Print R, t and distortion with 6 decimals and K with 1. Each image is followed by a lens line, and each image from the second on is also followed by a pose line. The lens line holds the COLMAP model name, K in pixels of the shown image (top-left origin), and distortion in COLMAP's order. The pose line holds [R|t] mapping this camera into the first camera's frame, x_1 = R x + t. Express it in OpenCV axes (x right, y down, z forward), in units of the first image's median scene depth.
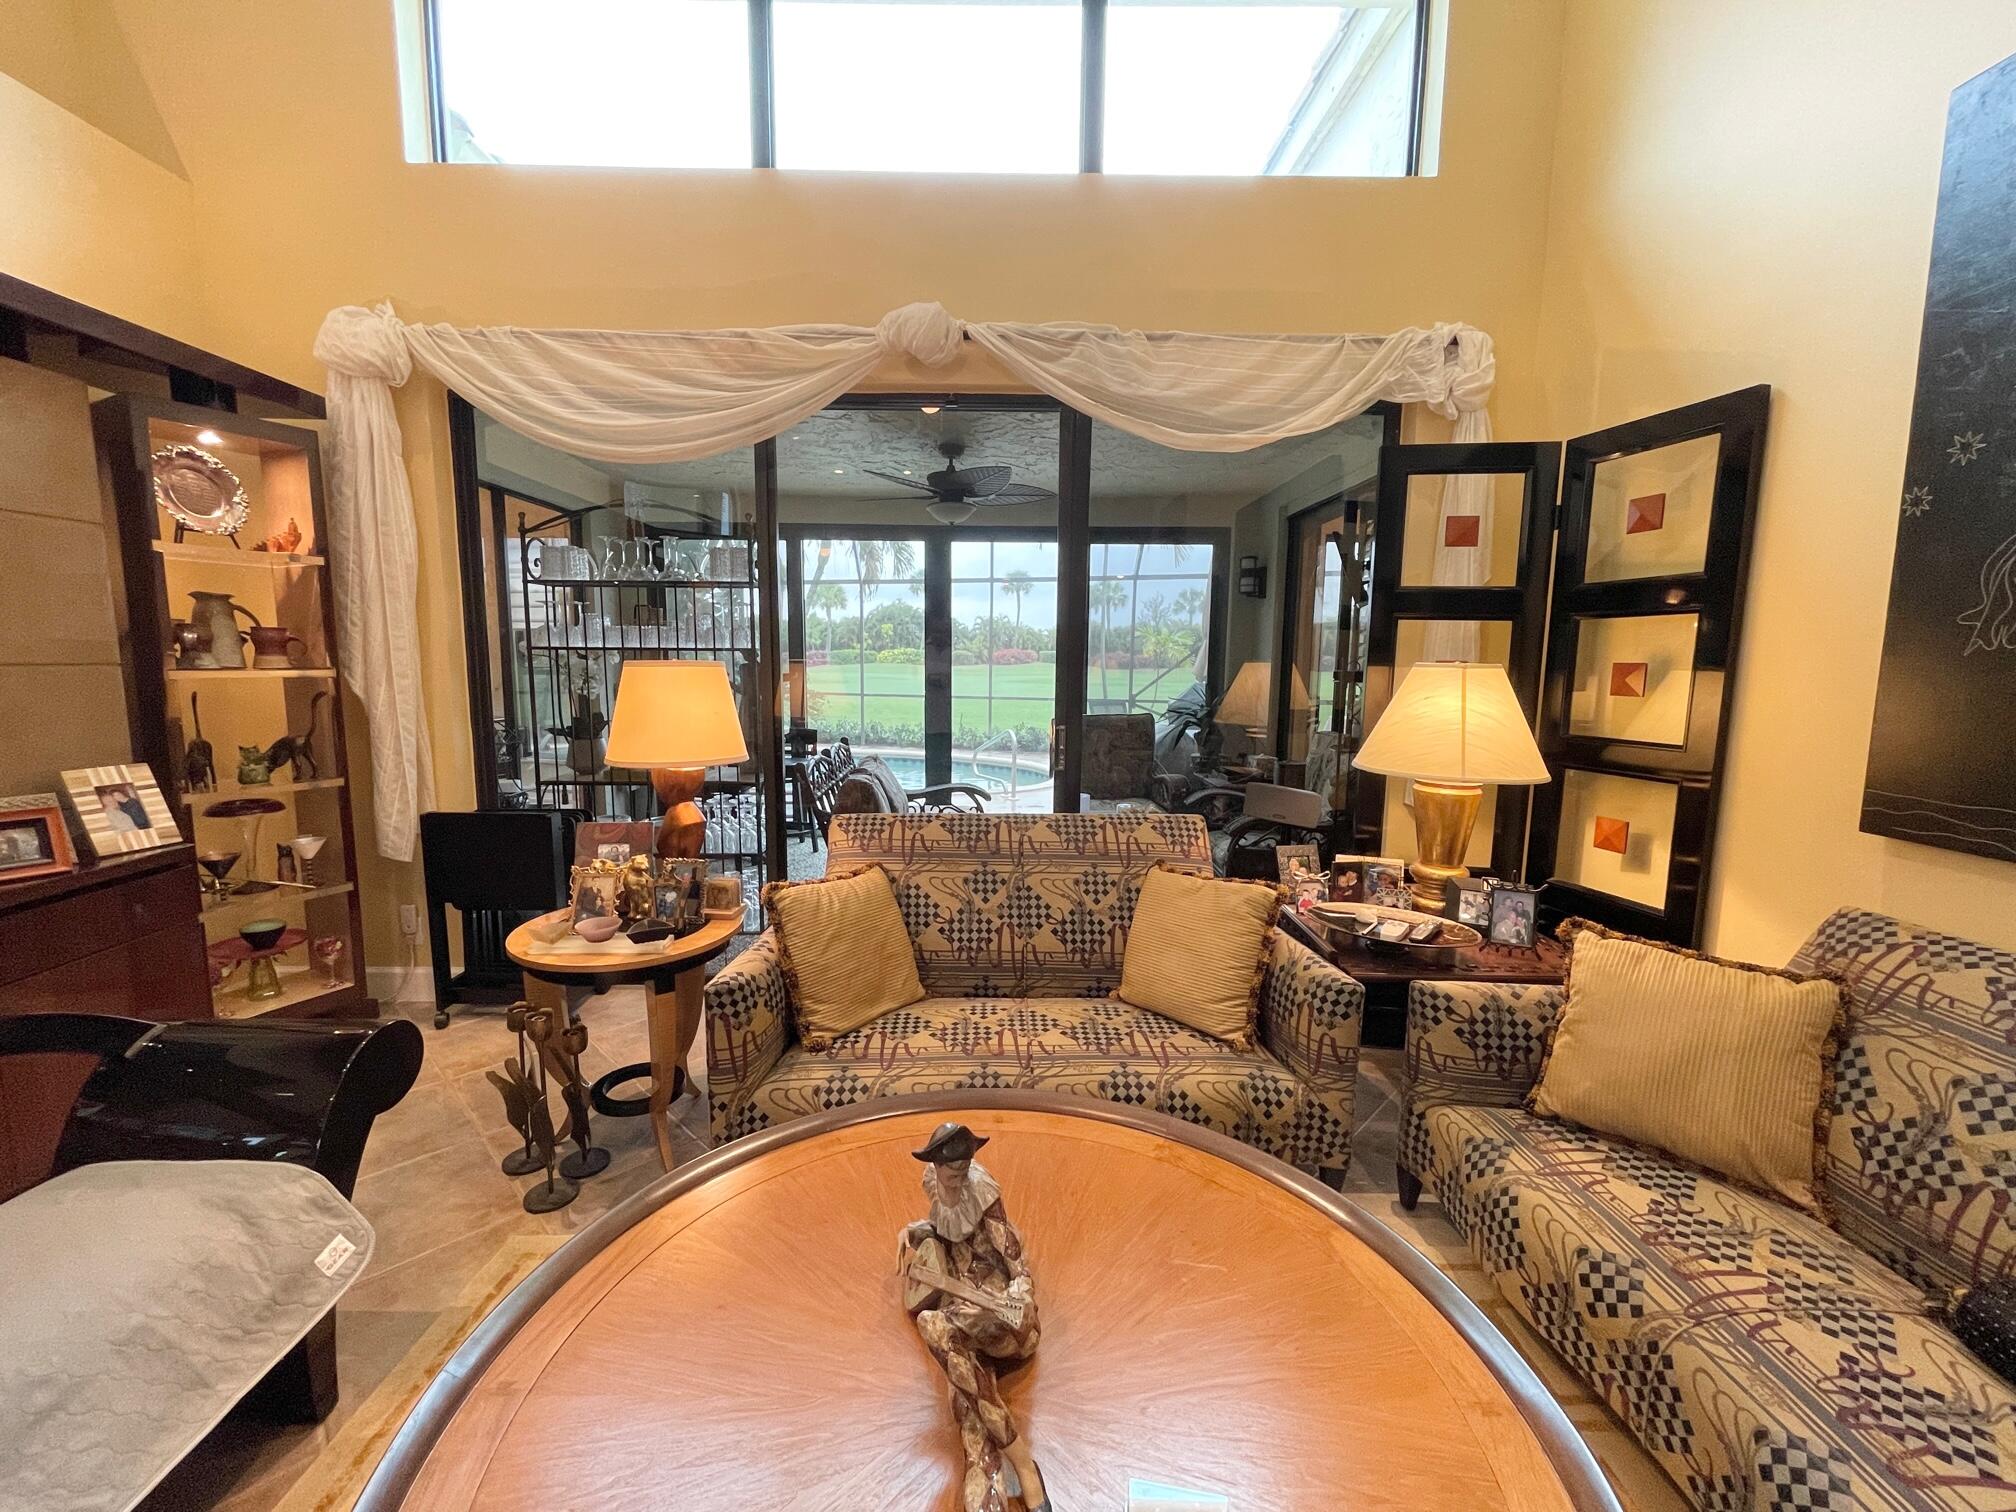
lens RADIAL K [[816.8, 0, 998.2], [0, 816.8, 750.6], [0, 0, 1]] dist [-0.001751, -0.000301]
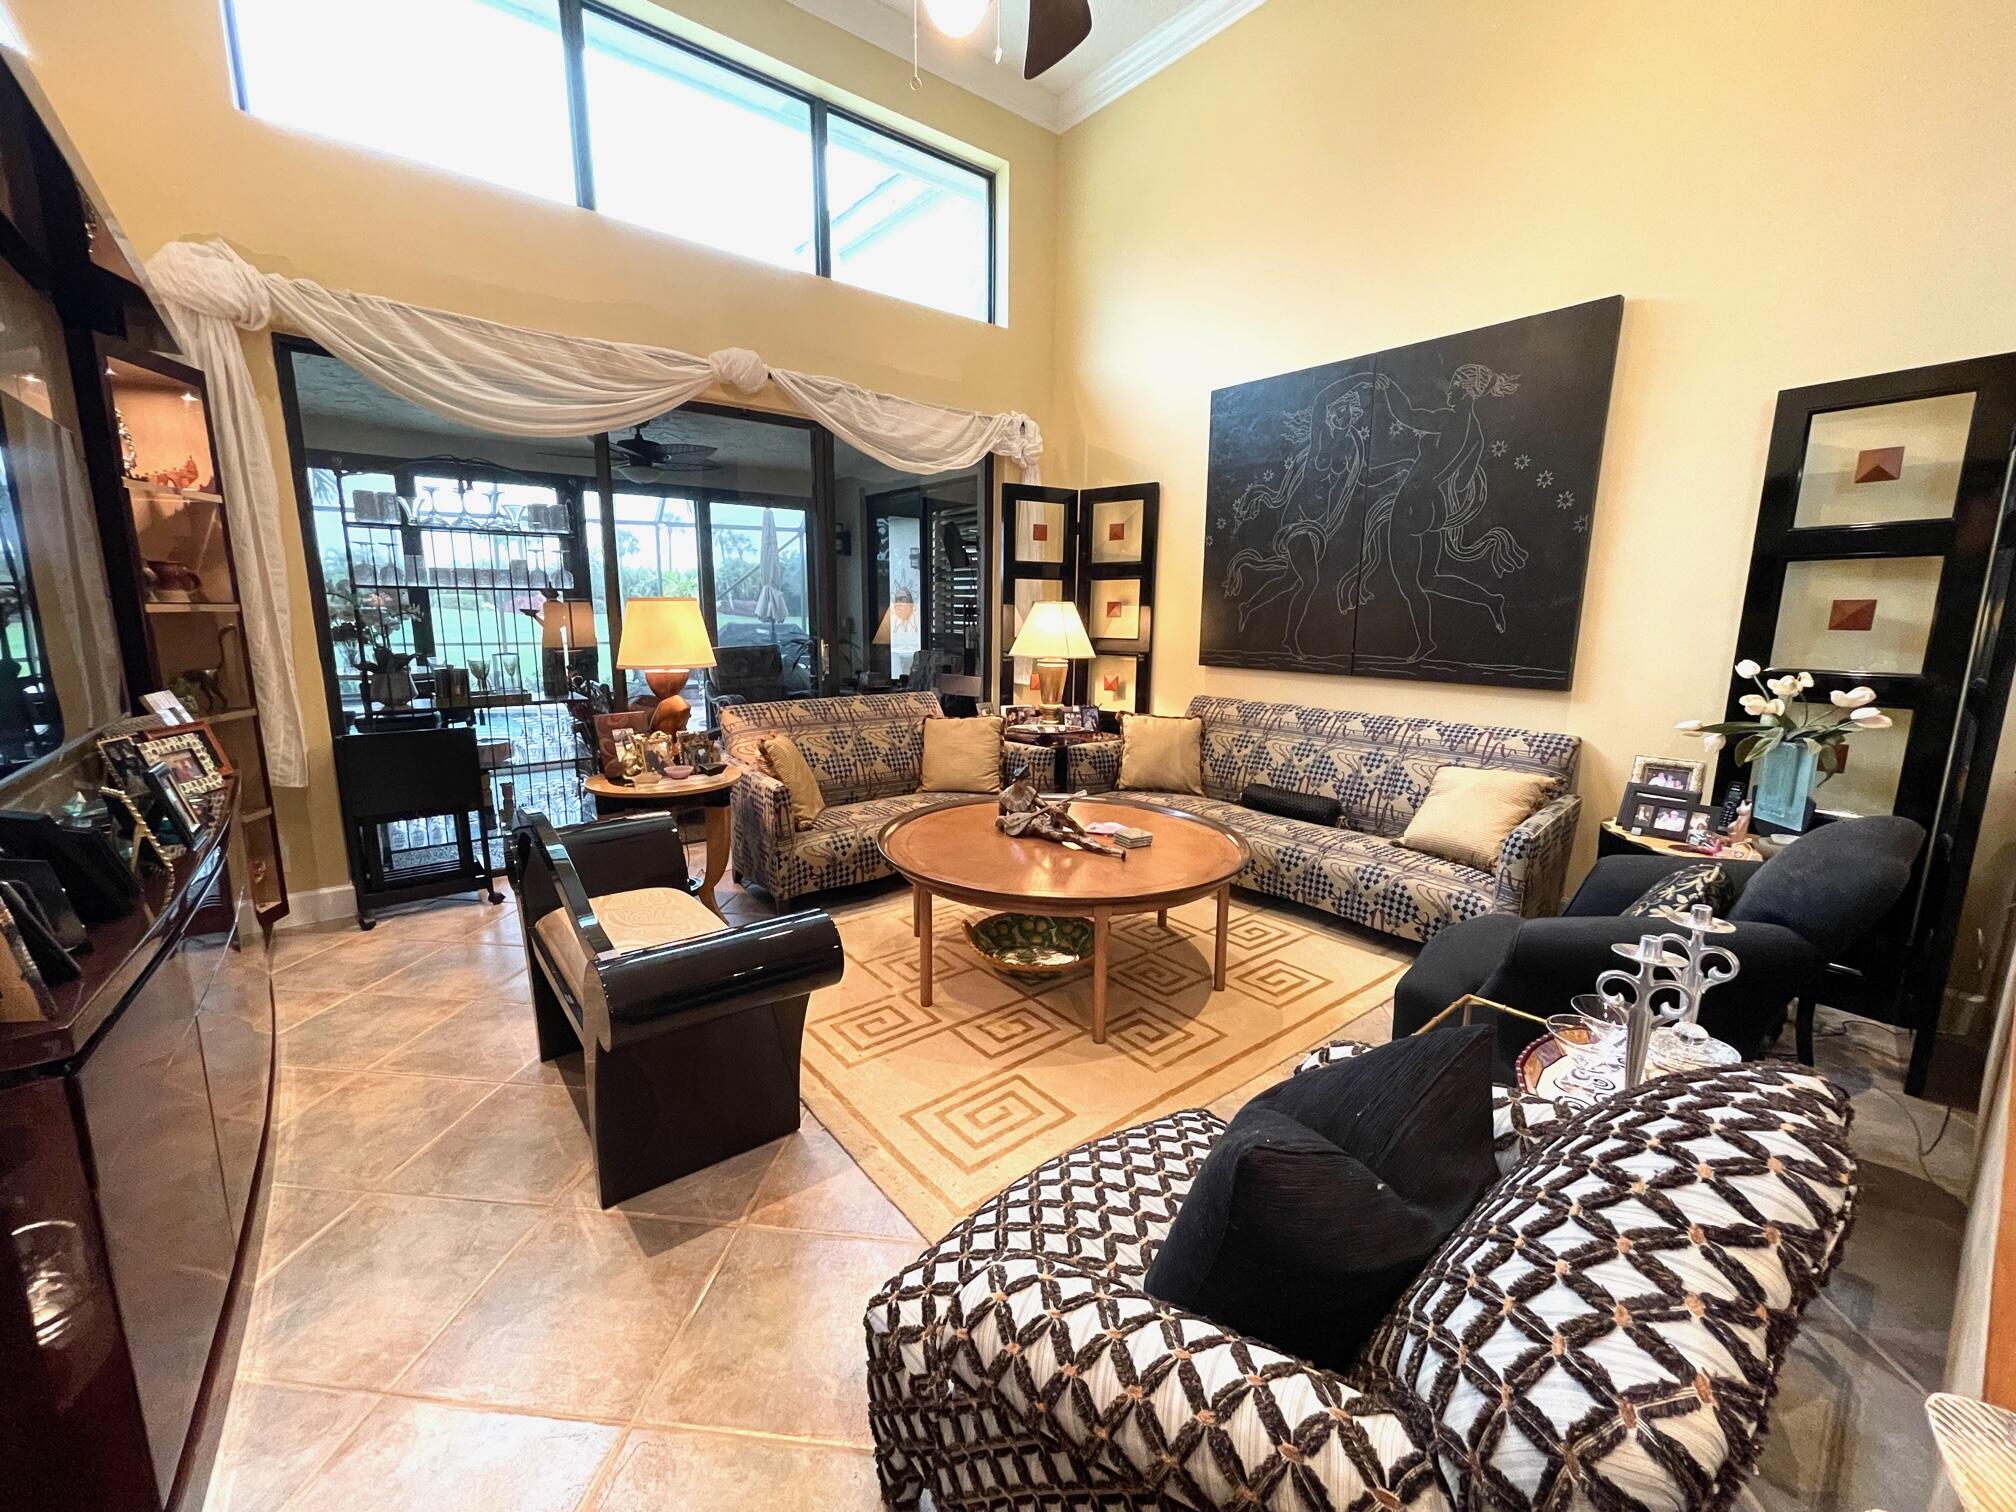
lens RADIAL K [[816.8, 0, 1007.2], [0, 816.8, 753.1], [0, 0, 1]] dist [-0.001751, -0.000301]
pose [[0.776789, -0.110758, 0.619944, -0.772503], [0.069517, 0.993477, 0.090387, 0.069455], [-0.625912, -0.027115, 0.779422, -0.478757]]
